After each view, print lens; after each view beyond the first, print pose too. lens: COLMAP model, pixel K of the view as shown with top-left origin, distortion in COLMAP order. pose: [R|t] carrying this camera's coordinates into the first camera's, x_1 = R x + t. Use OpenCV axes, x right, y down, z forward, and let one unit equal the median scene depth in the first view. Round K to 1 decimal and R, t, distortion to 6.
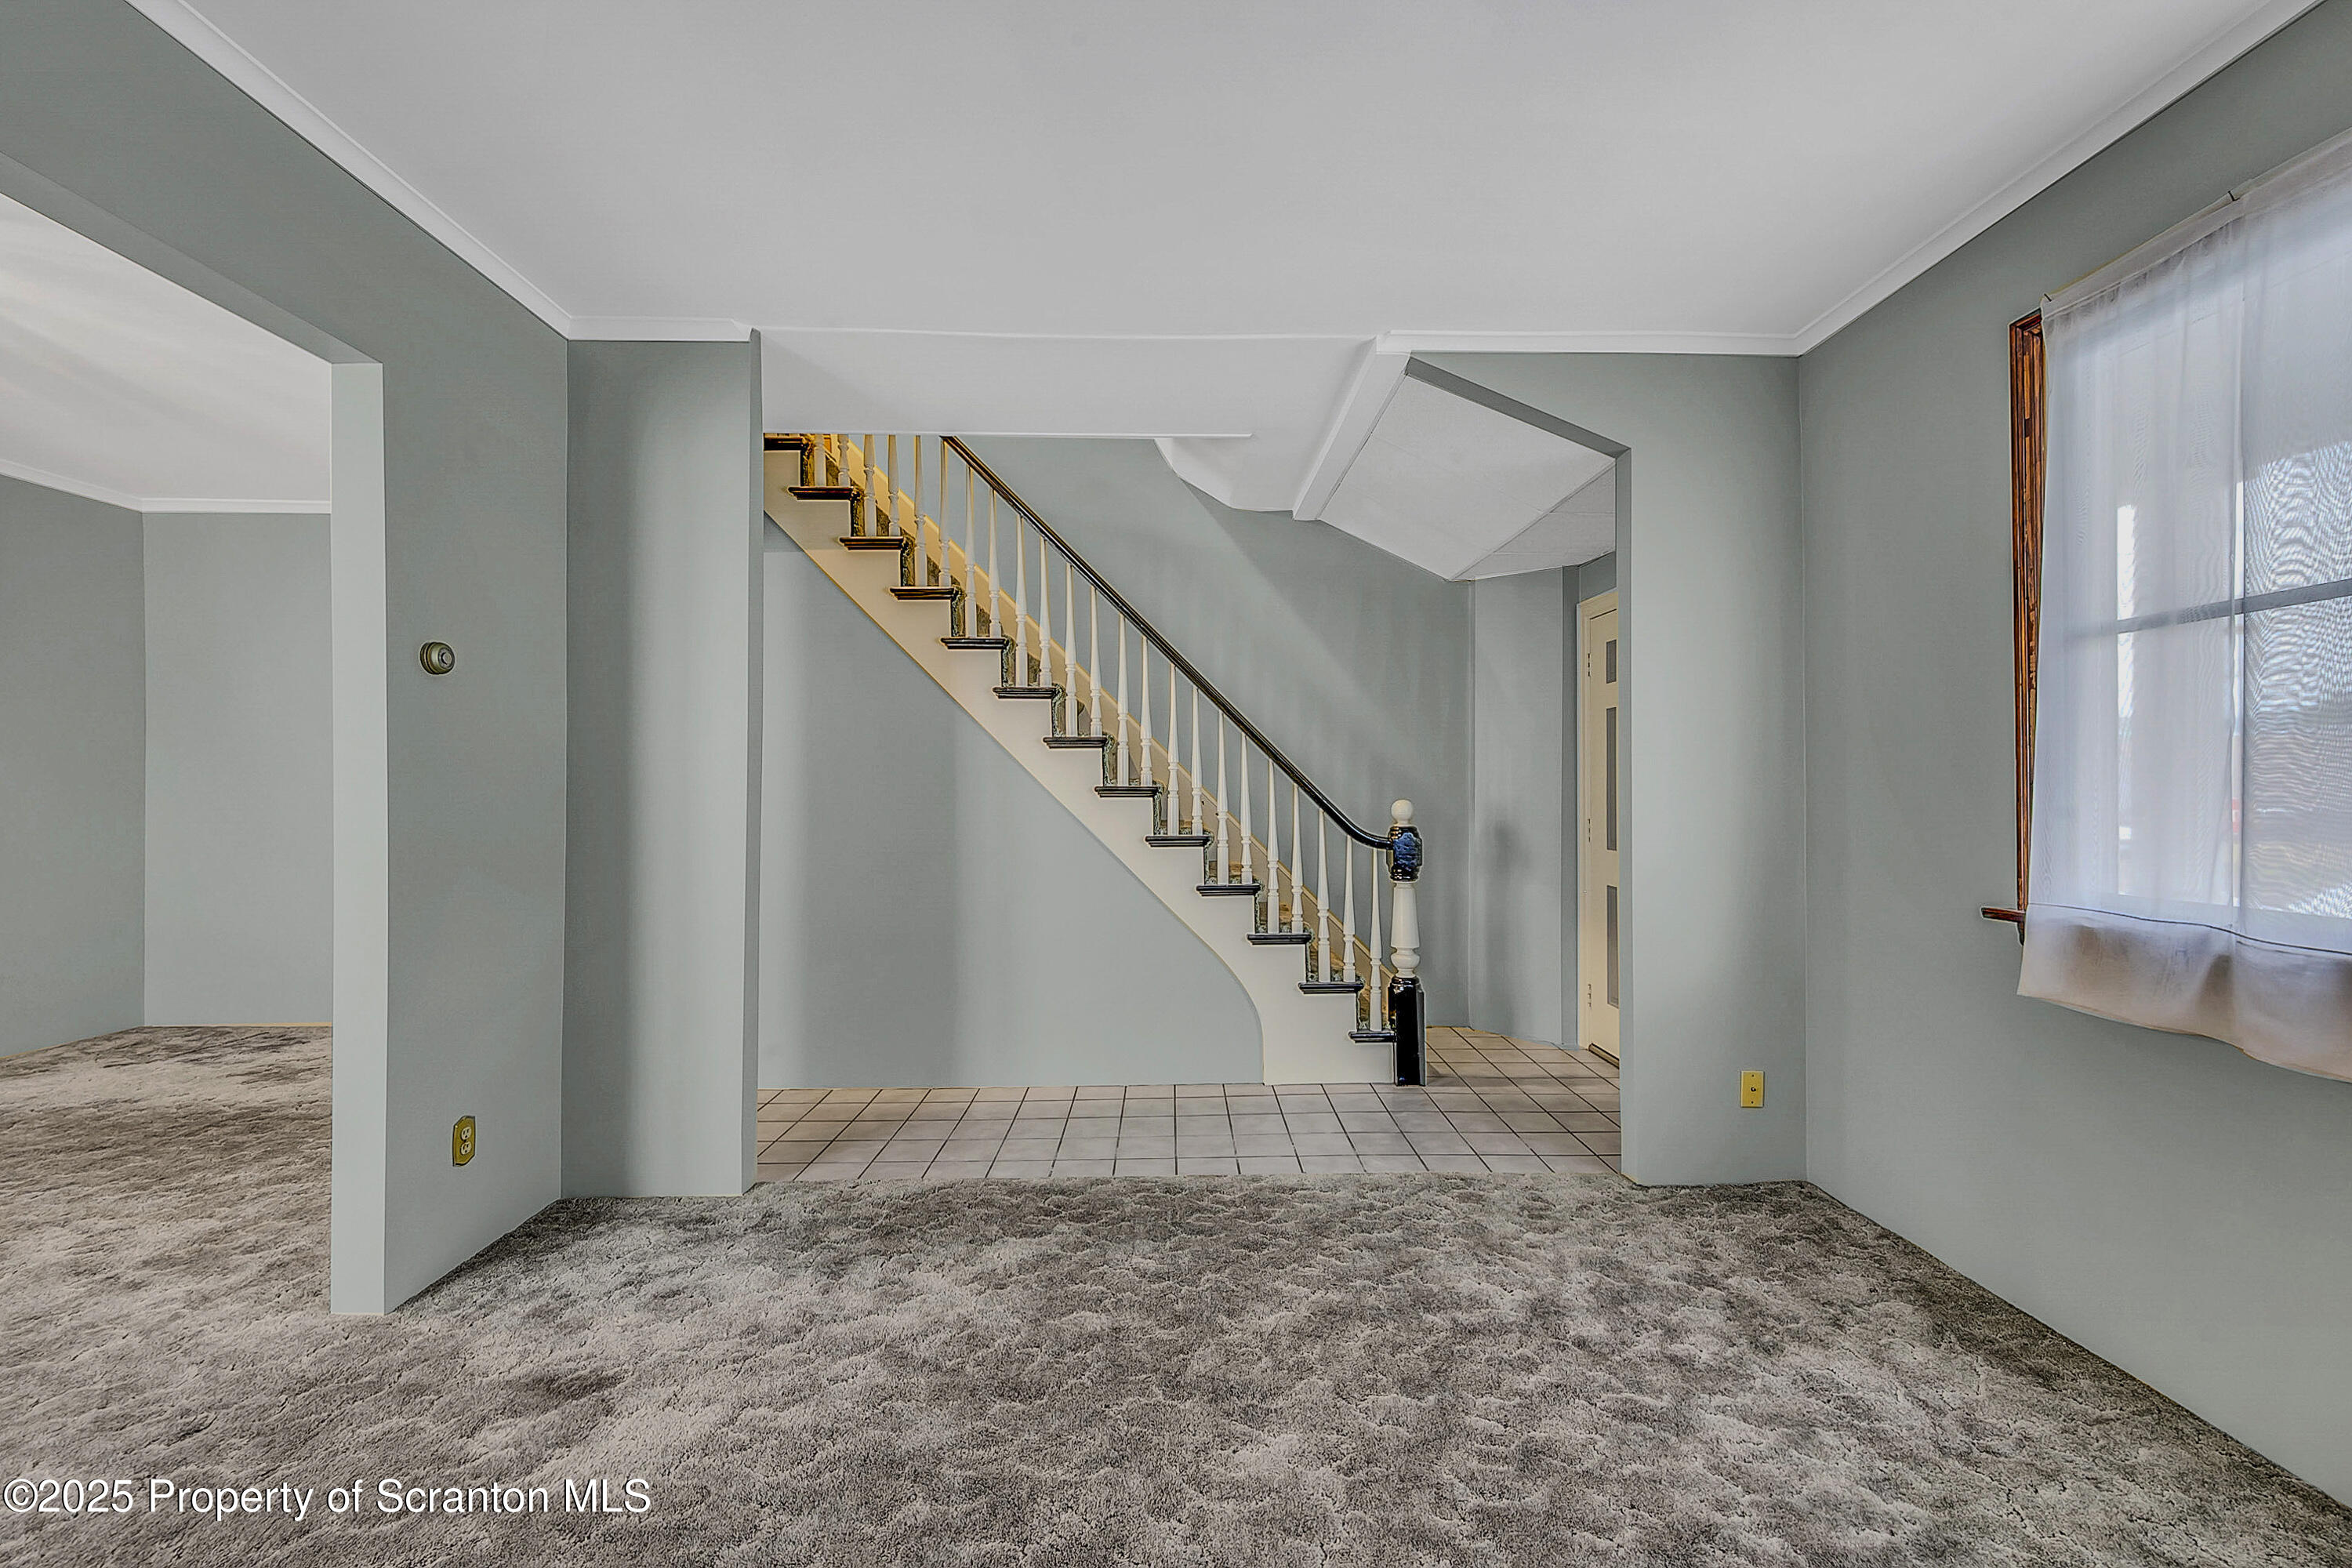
lens RADIAL K [[939.8, 0, 1182.0], [0, 939.8, 792.1], [0, 0, 1]] dist [0.002798, 0.000659]
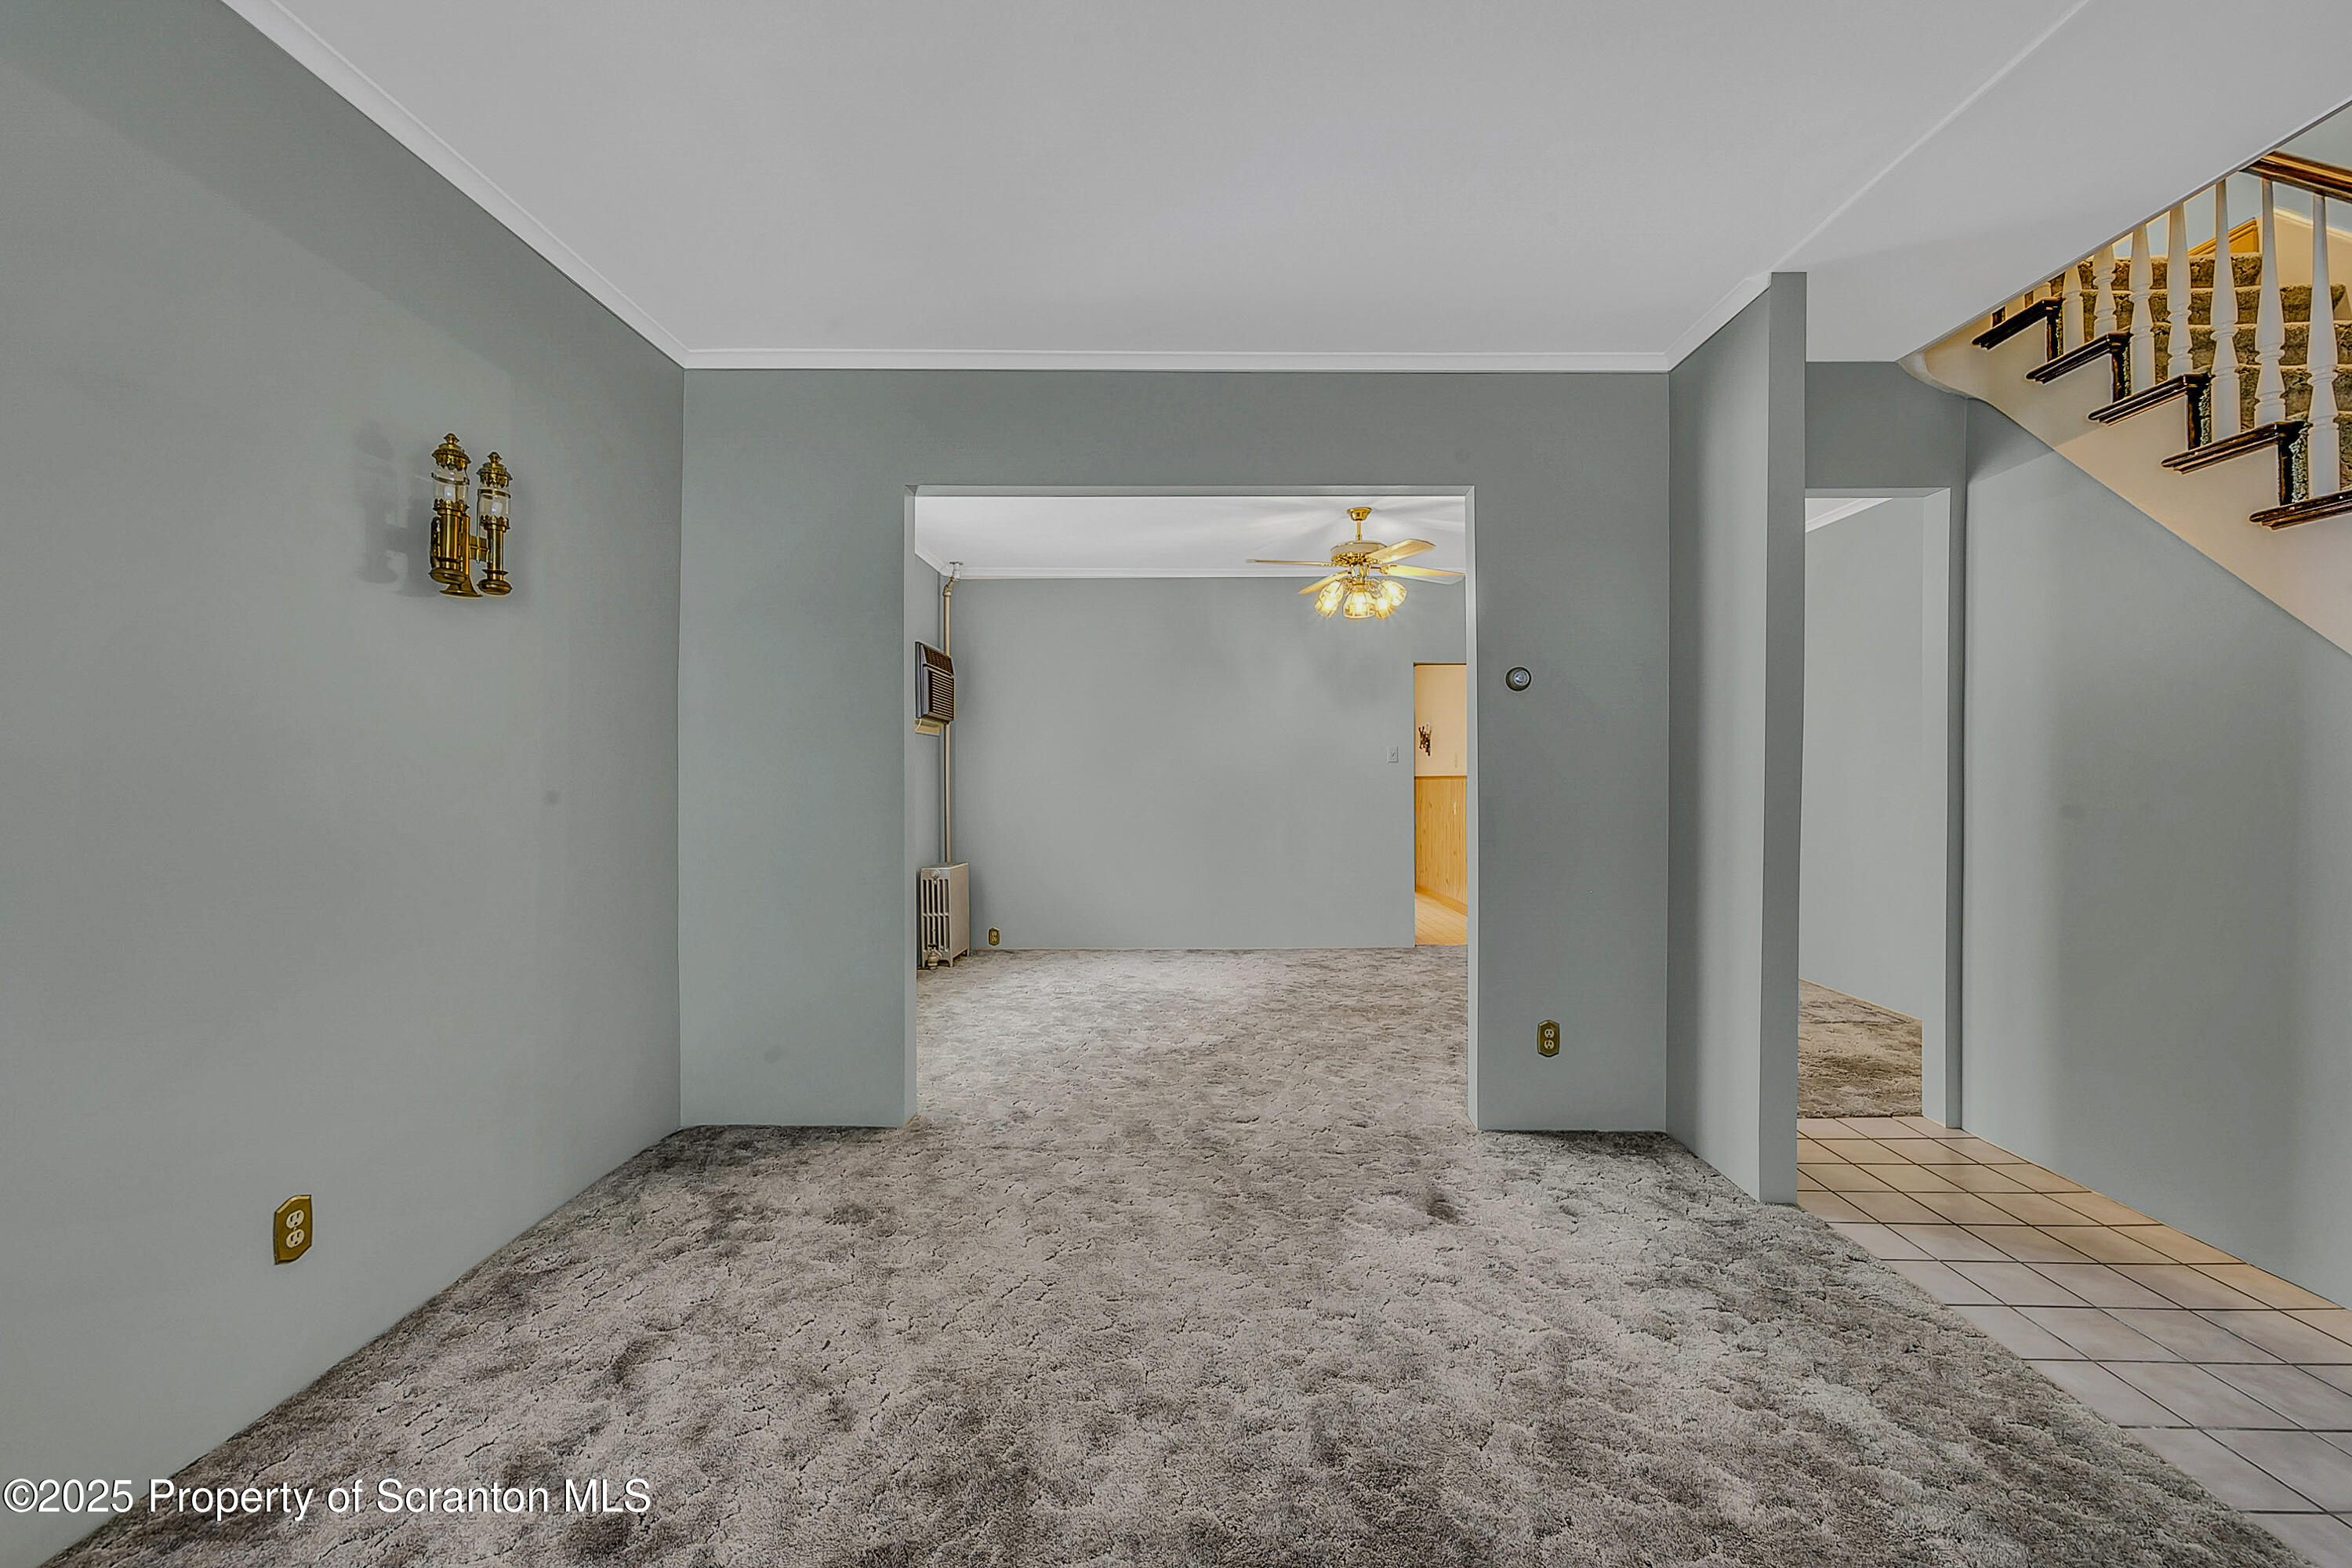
lens RADIAL K [[939.8, 0, 1183.5], [0, 939.8, 784.2], [0, 0, 1]] dist [0.002798, 0.000659]
pose [[-0.039313, 0.003710, -0.999220, 0.560915], [0.001567, 0.999992, 0.003651, 0.006334], [0.999226, -0.001423, -0.039319, 0.522752]]
